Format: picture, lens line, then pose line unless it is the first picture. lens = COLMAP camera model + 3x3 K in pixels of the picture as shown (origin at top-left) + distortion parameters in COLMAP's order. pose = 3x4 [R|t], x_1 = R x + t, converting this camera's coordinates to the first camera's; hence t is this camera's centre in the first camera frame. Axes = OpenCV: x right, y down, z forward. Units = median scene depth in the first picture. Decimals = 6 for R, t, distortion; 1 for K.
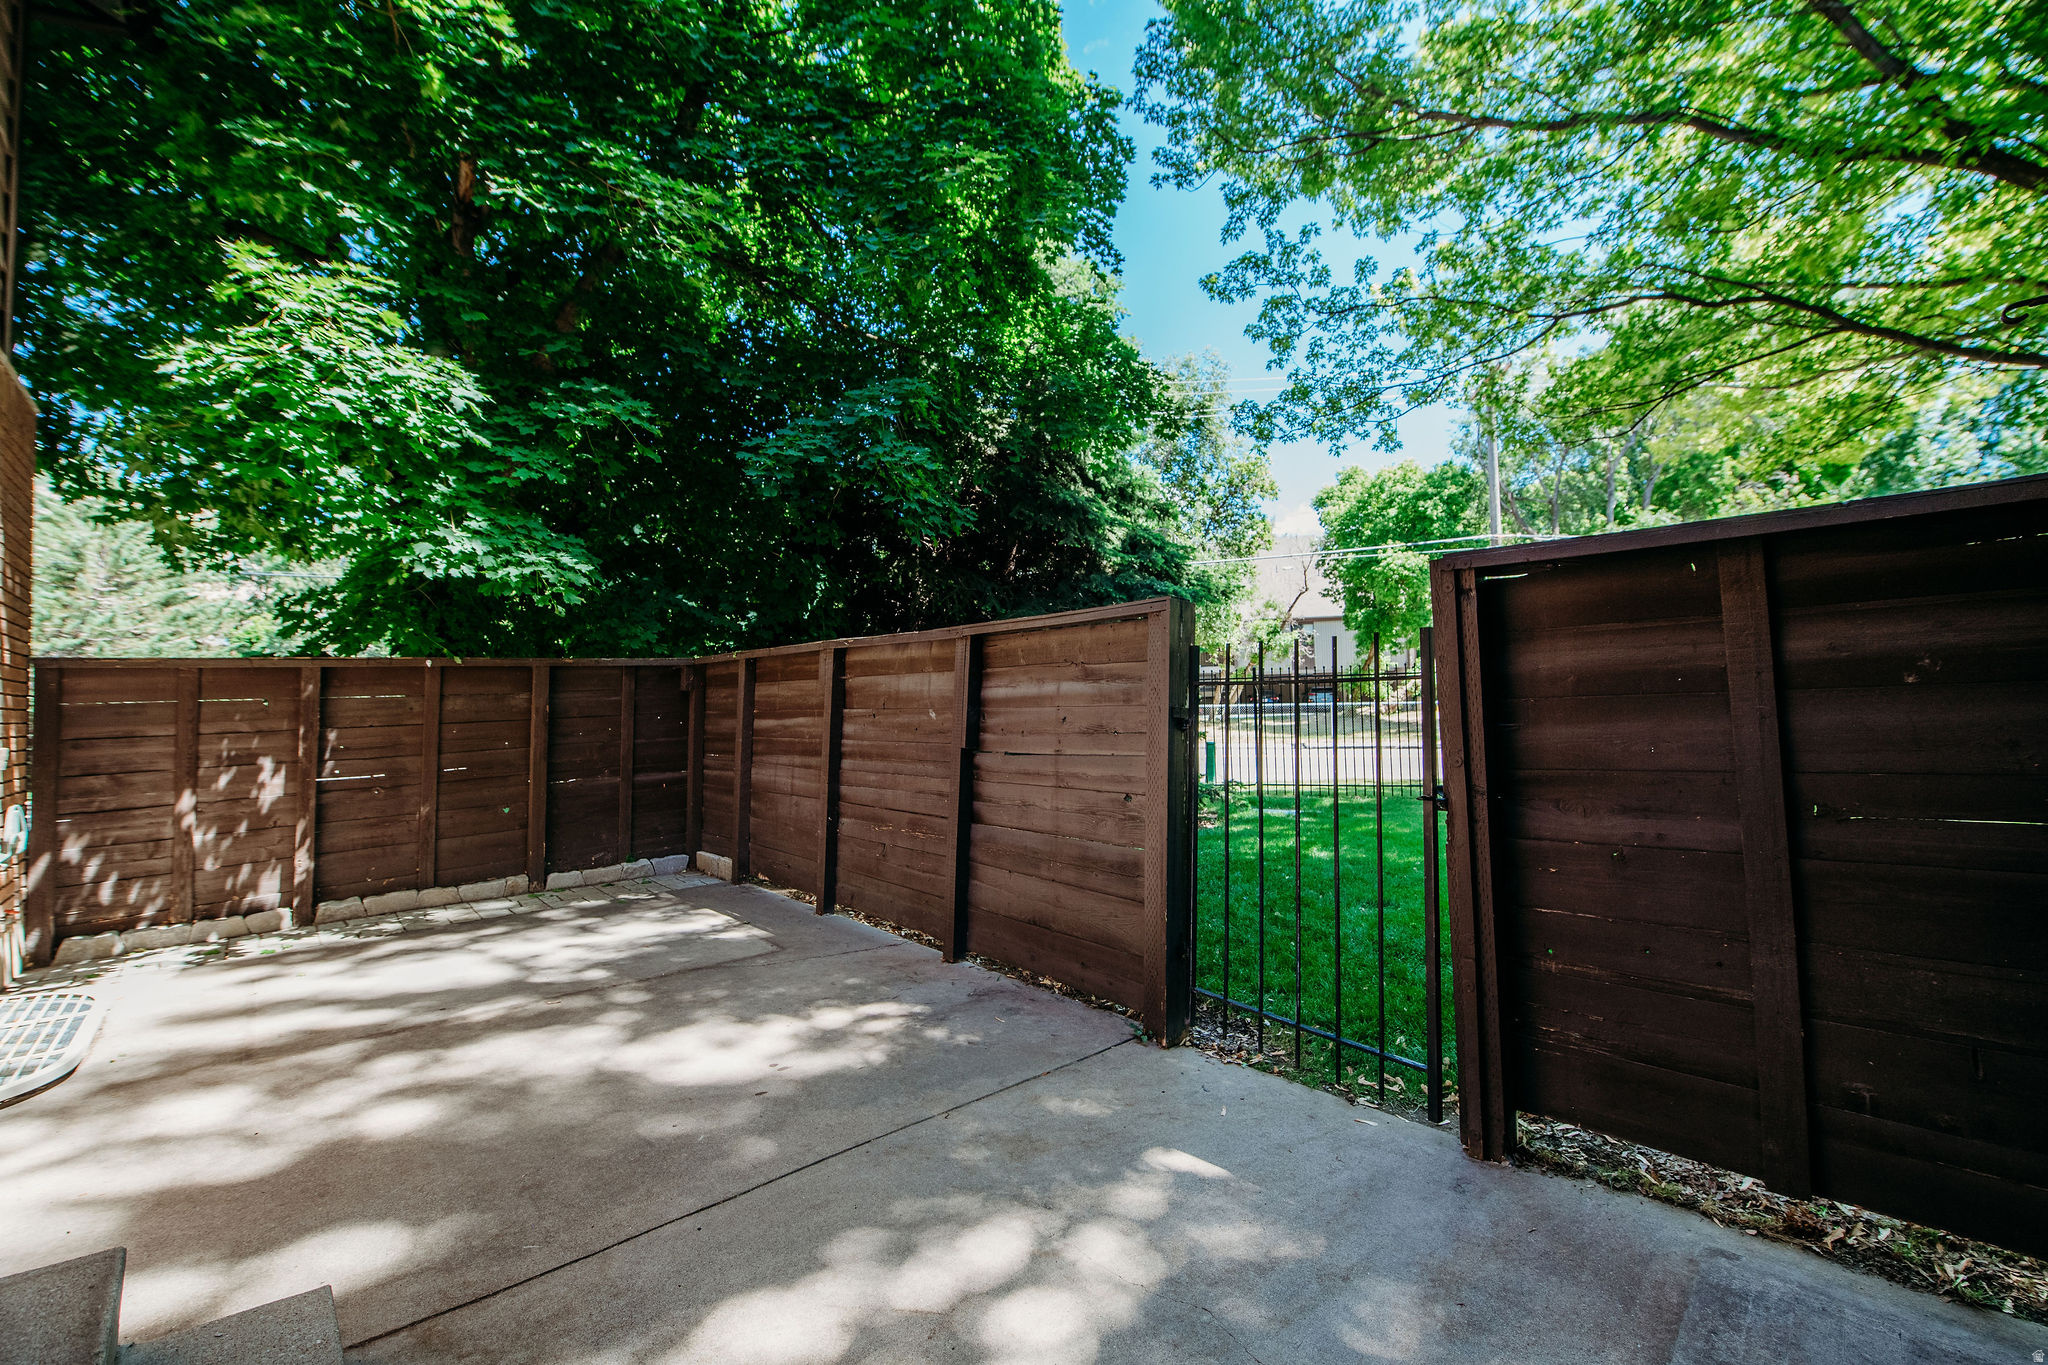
lens RADIAL K [[829.2, 0, 1024.0], [0, 829.2, 682.5], [0, 0, 1]] dist [-0.019680, -0.000404]
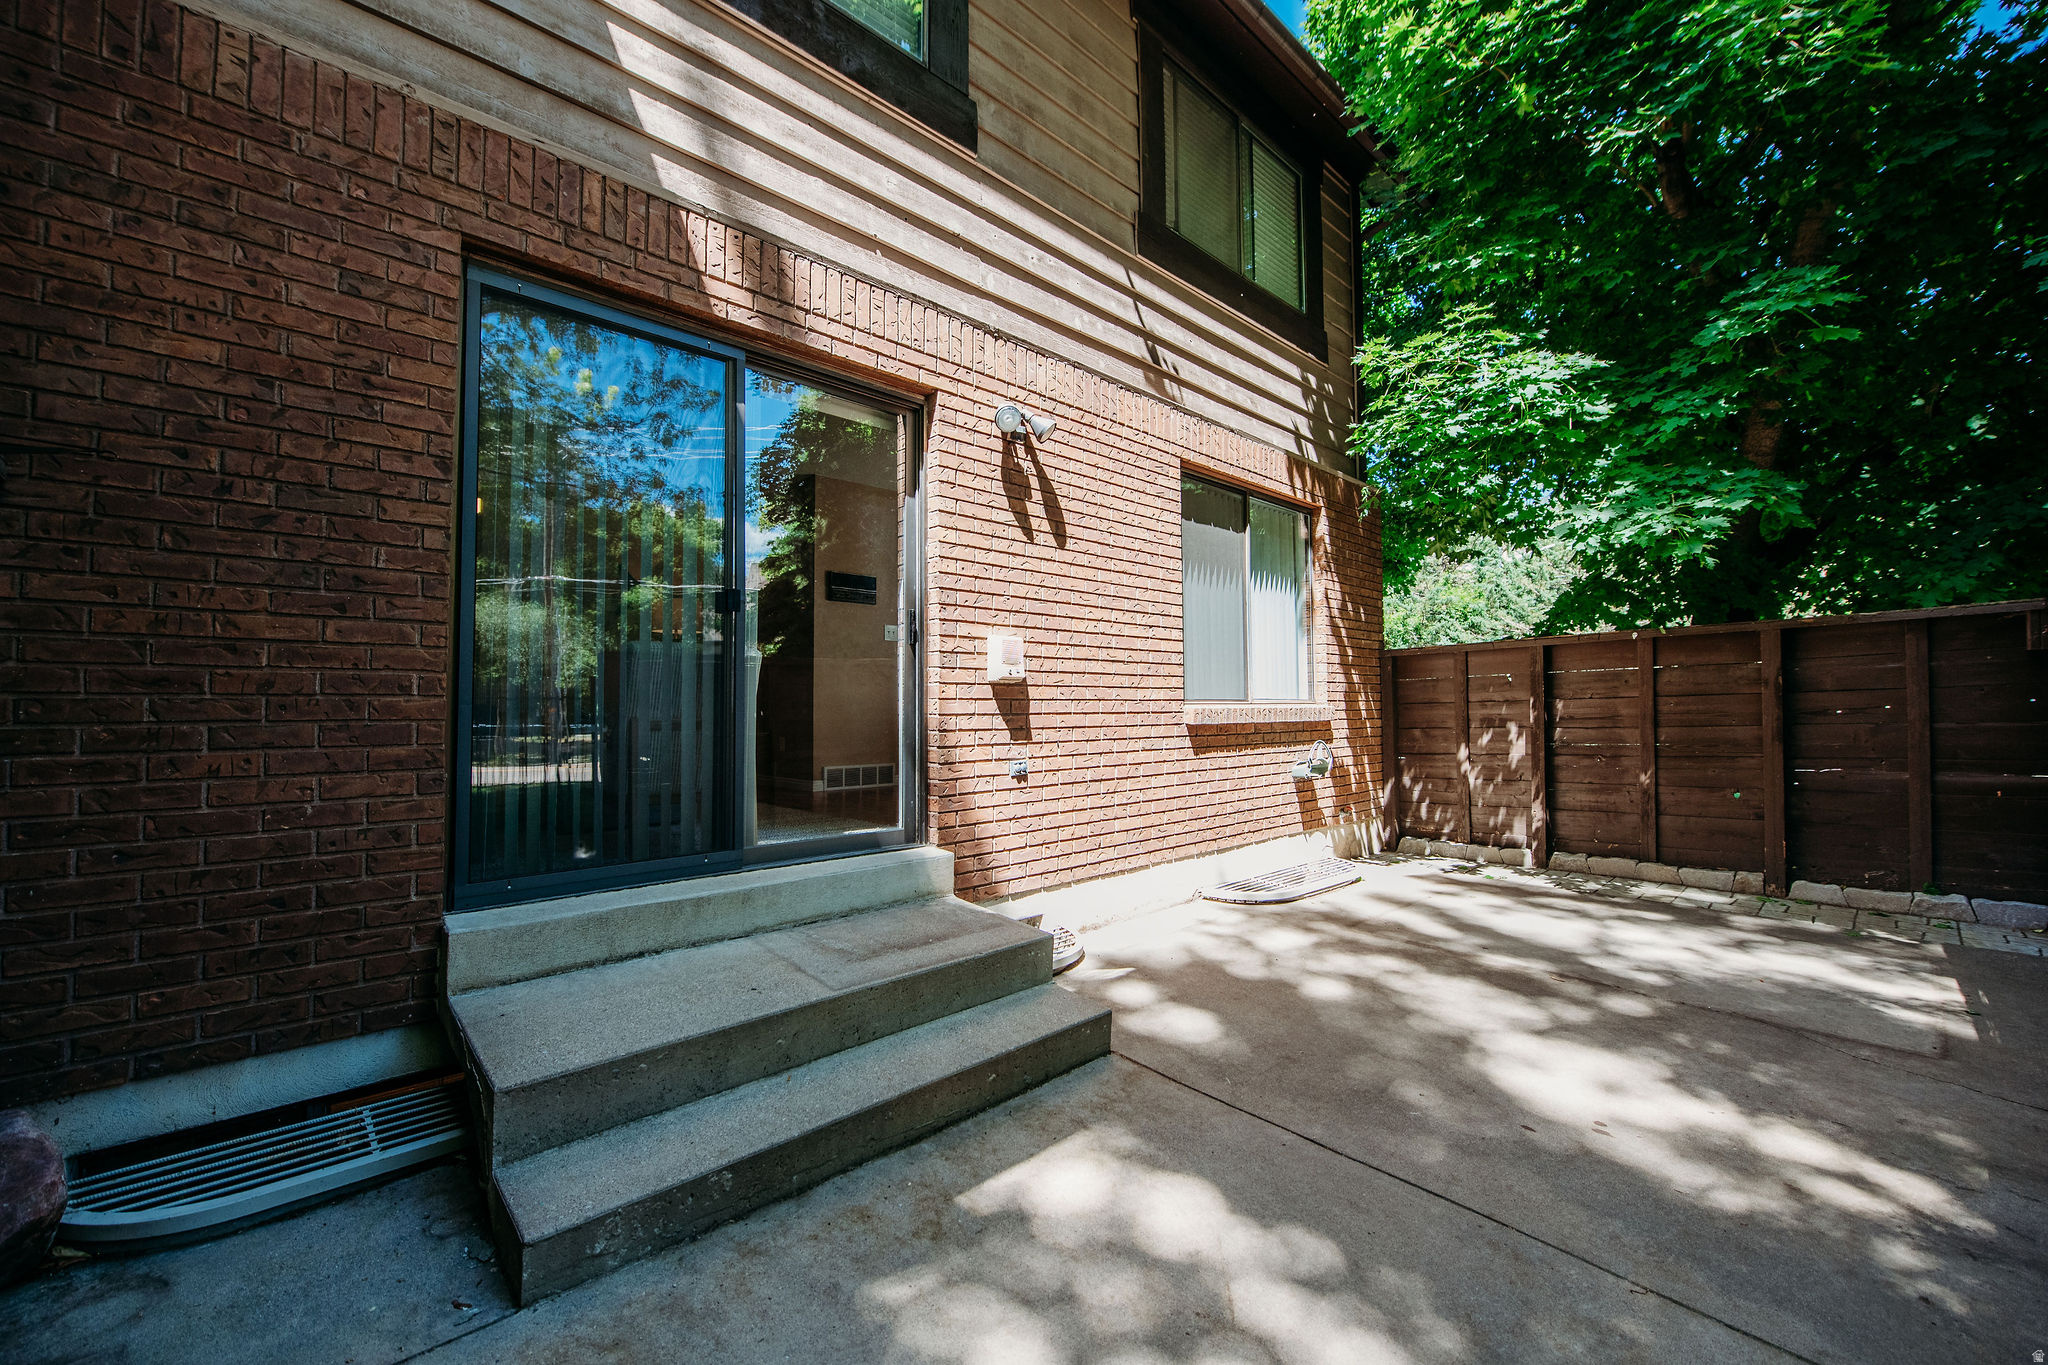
lens RADIAL K [[829.2, 0, 1024.0], [0, 829.2, 682.5], [0, 0, 1]] dist [-0.019680, -0.000404]
pose [[-0.036791, -0.005865, -0.999306, 0.390779], [0.034520, 0.999379, -0.007136, 0.018897], [0.998727, -0.034759, -0.036566, 0.377167]]
